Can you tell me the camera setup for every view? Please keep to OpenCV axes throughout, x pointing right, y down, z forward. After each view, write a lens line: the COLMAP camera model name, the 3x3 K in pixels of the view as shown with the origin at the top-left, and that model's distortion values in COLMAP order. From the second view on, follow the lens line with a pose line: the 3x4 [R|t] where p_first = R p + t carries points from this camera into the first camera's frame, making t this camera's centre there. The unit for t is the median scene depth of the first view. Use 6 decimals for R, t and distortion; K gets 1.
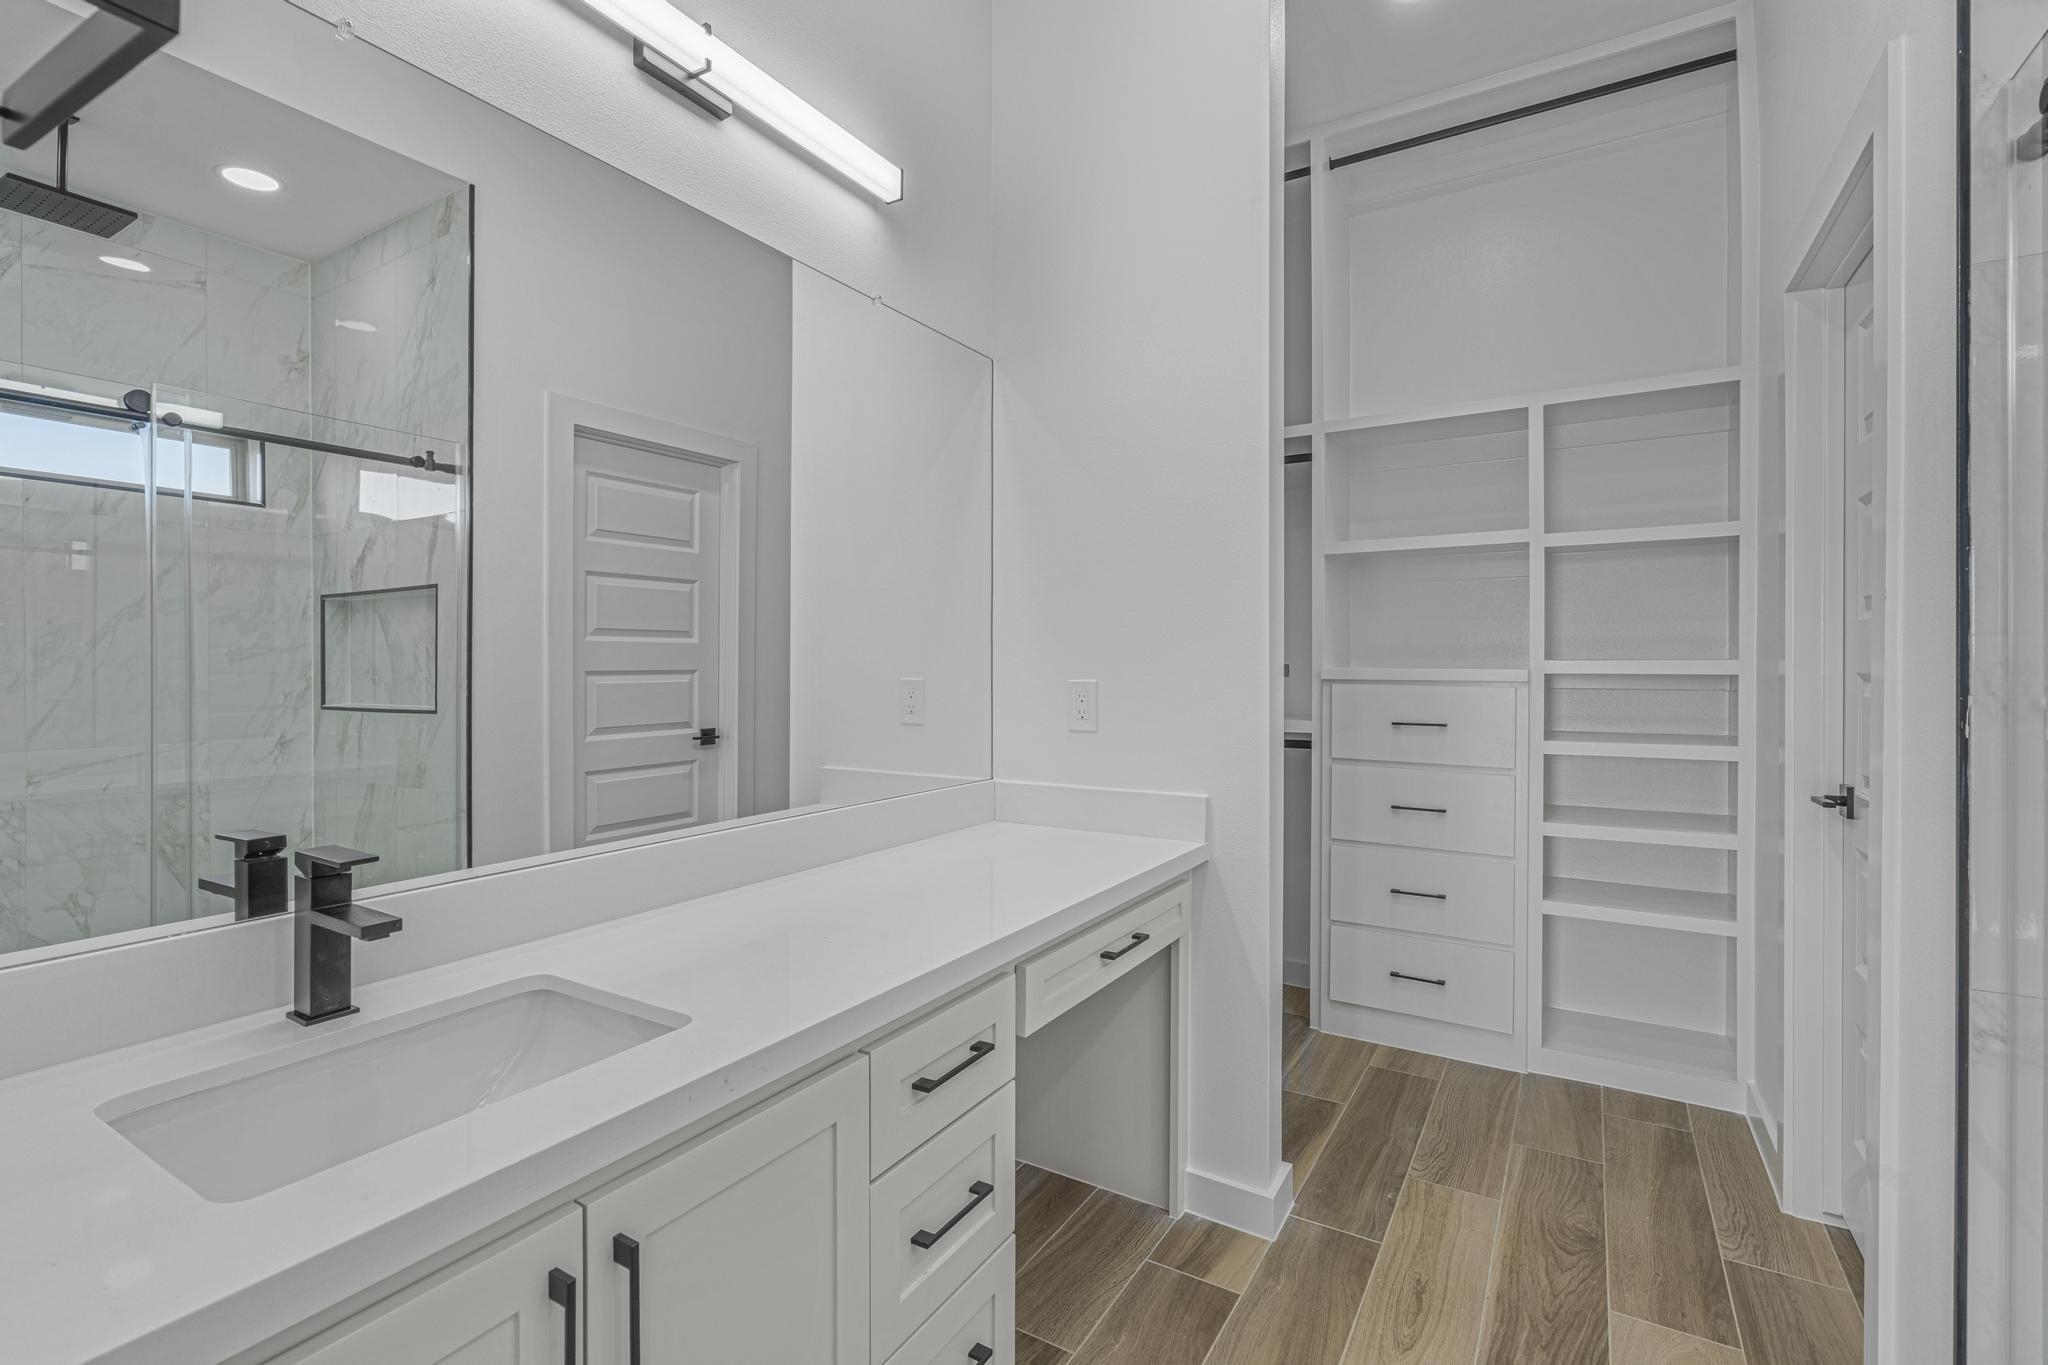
lens RADIAL K [[930.8, 0, 1002.4], [0, 930.8, 666.7], [0, 0, 1]] dist [-0.002511, 0.001772]
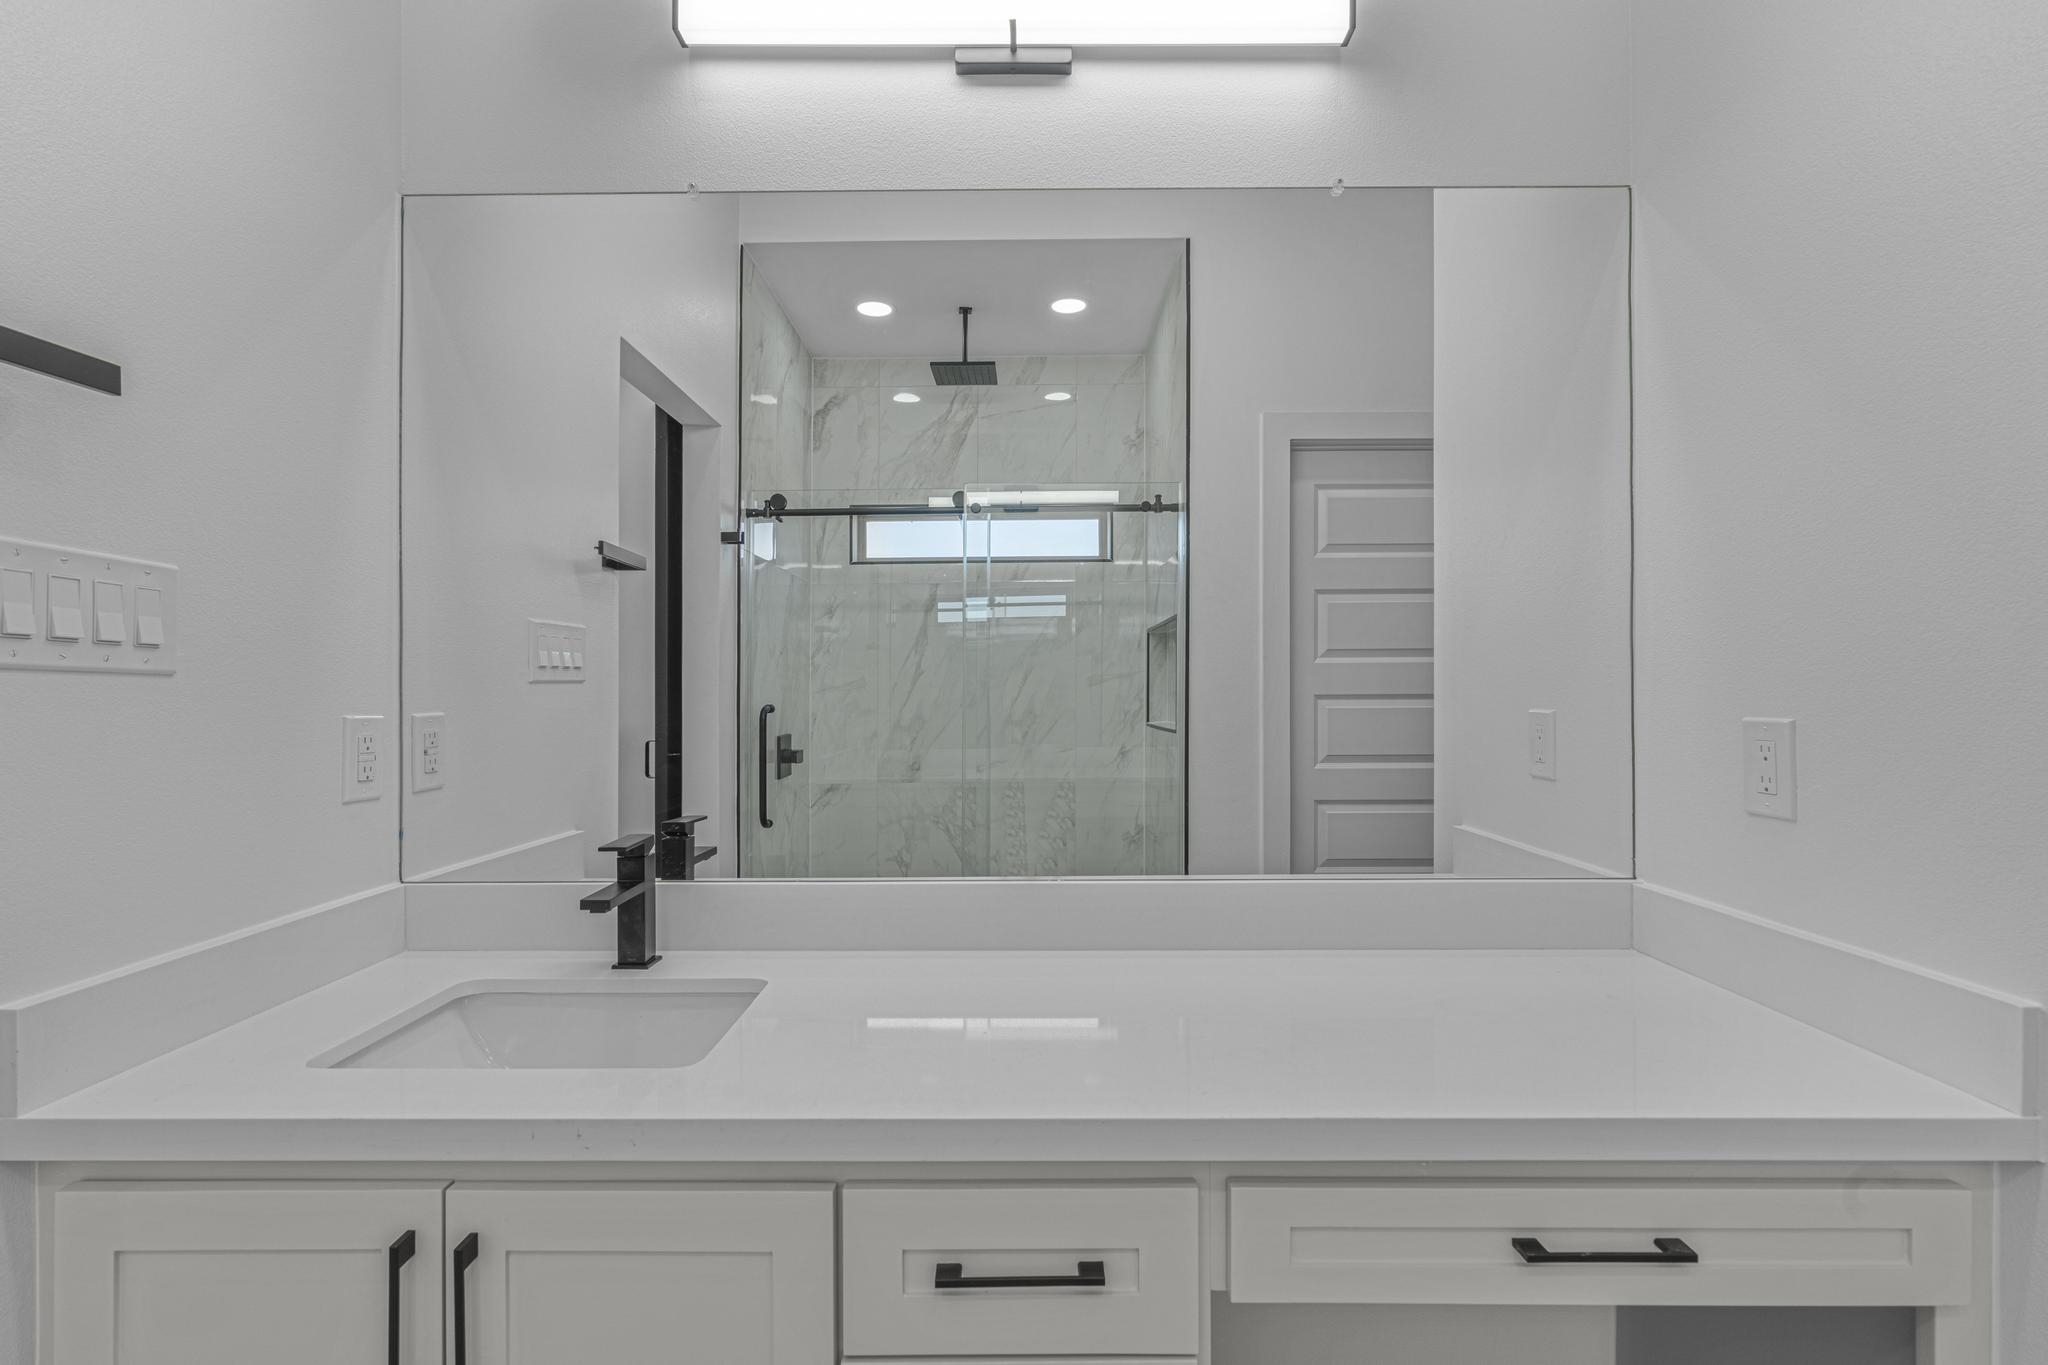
lens RADIAL K [[930.8, 0, 1015.5], [0, 930.8, 679.4], [0, 0, 1]] dist [-0.002511, 0.001772]
pose [[0.533737, -0.007156, -0.845620, 0.271228], [-0.001238, 0.999957, -0.009244, -0.002682], [0.845650, 0.005981, 0.533705, 0.319828]]
